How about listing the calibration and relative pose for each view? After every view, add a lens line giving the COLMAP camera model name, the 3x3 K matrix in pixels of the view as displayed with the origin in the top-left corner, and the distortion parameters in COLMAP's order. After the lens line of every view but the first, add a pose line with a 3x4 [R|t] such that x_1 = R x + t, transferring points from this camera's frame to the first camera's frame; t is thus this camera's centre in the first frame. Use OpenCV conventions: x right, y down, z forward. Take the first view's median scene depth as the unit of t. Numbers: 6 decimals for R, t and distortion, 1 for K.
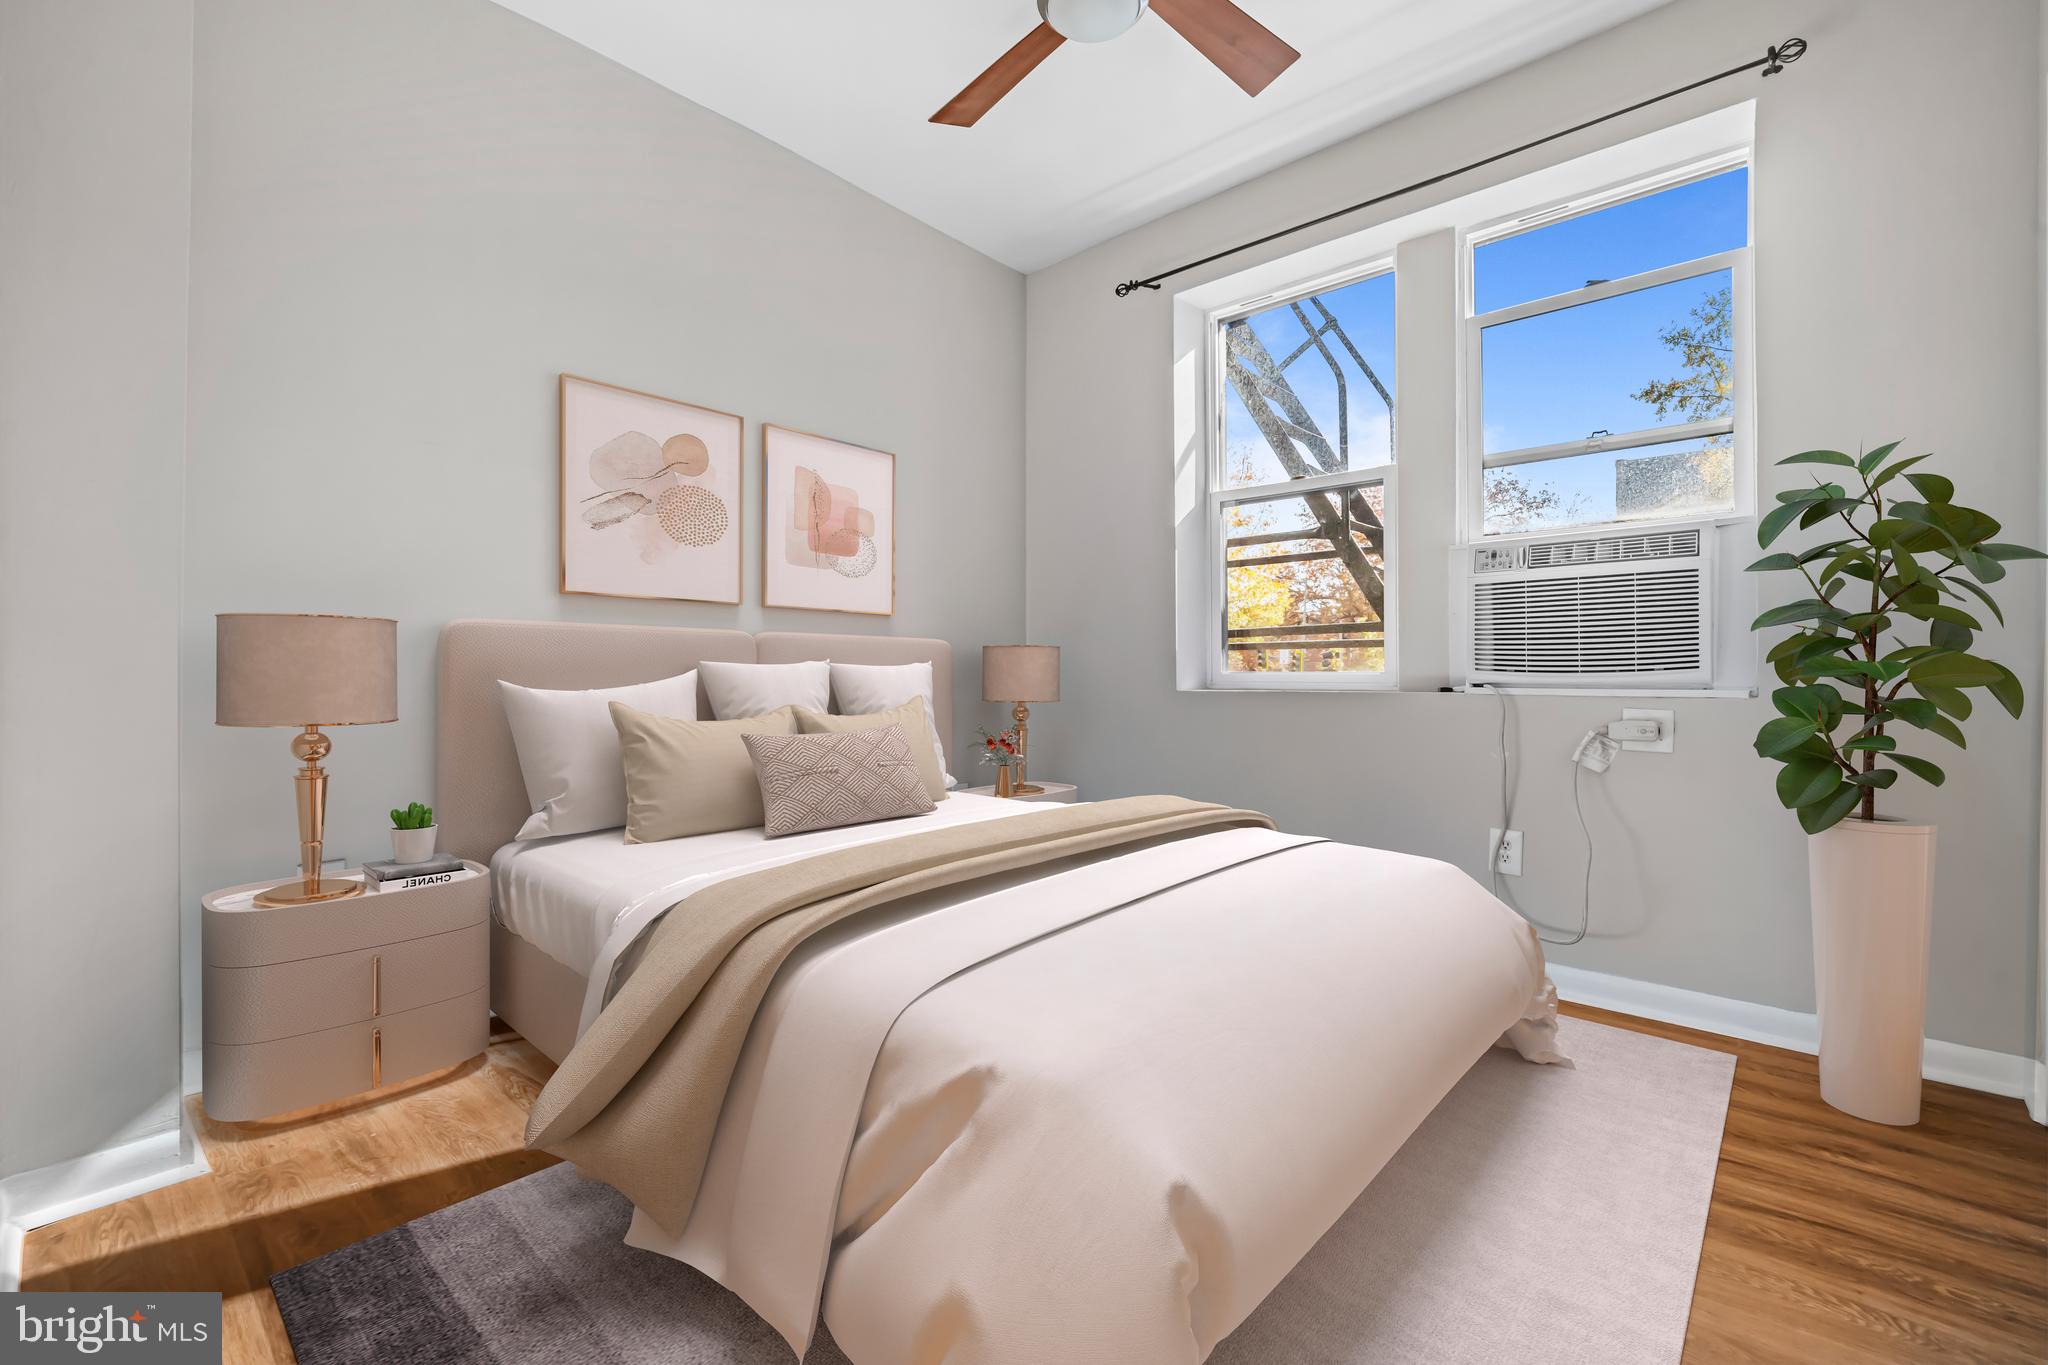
lens RADIAL K [[877.4, 0, 1023.6], [0, 877.4, 672.8], [0, 0, 1]] dist [-0.002757, -0.000152]
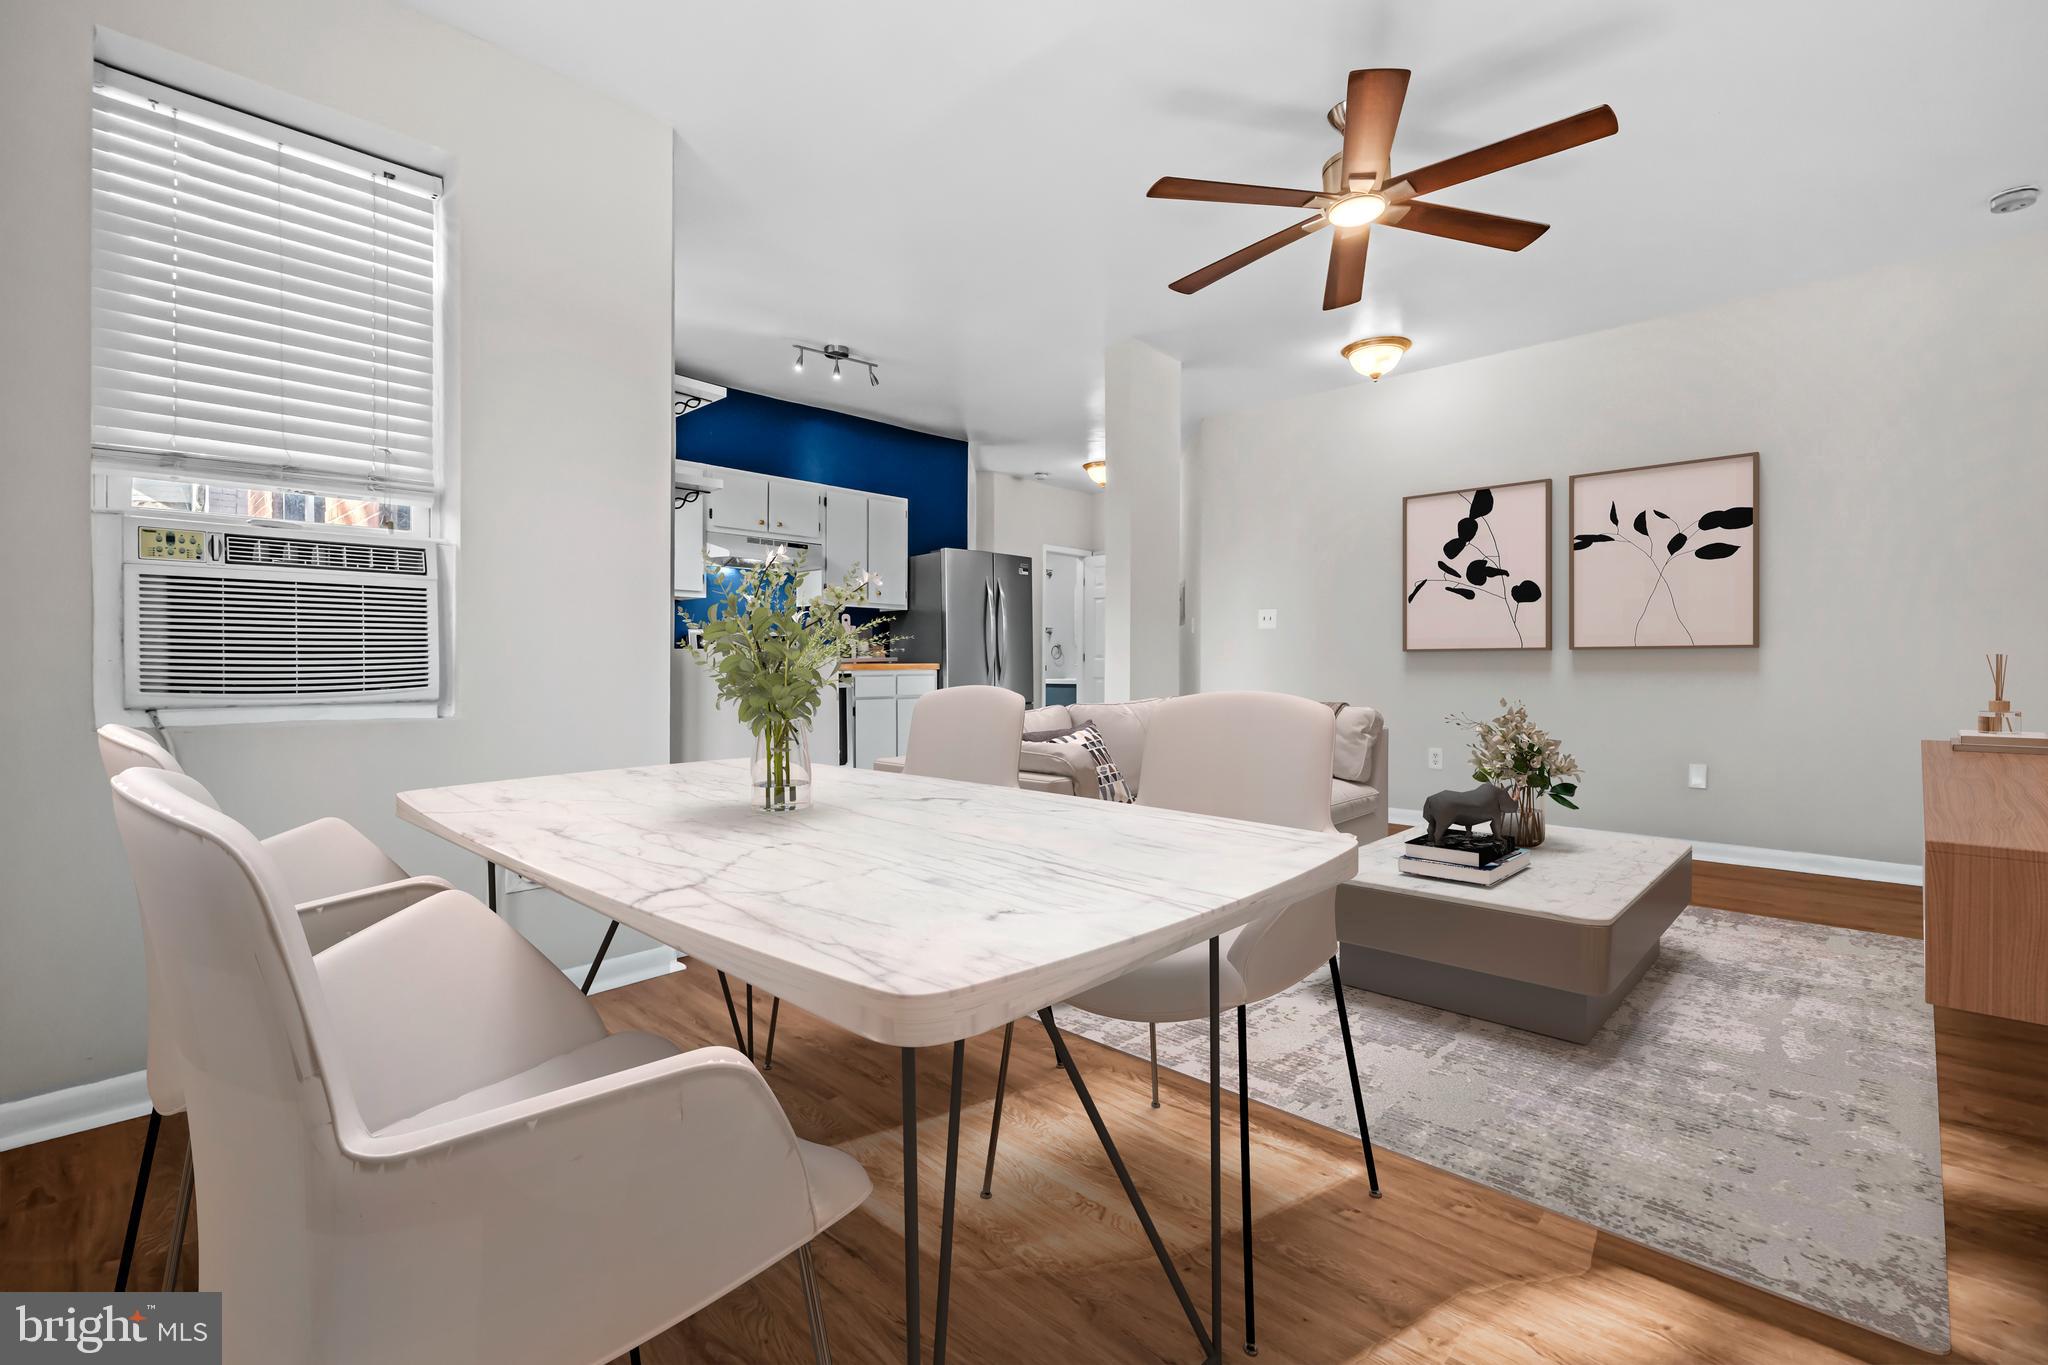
lens RADIAL K [[877.4, 0, 1025.0], [0, 877.4, 679.4], [0, 0, 1]] dist [-0.002757, -0.000152]
pose [[0.028677, -0.002647, 0.999585, -0.201289], [0.008952, 0.999957, 0.002391, -0.008695], [-0.999549, 0.008880, 0.028700, 0.254639]]
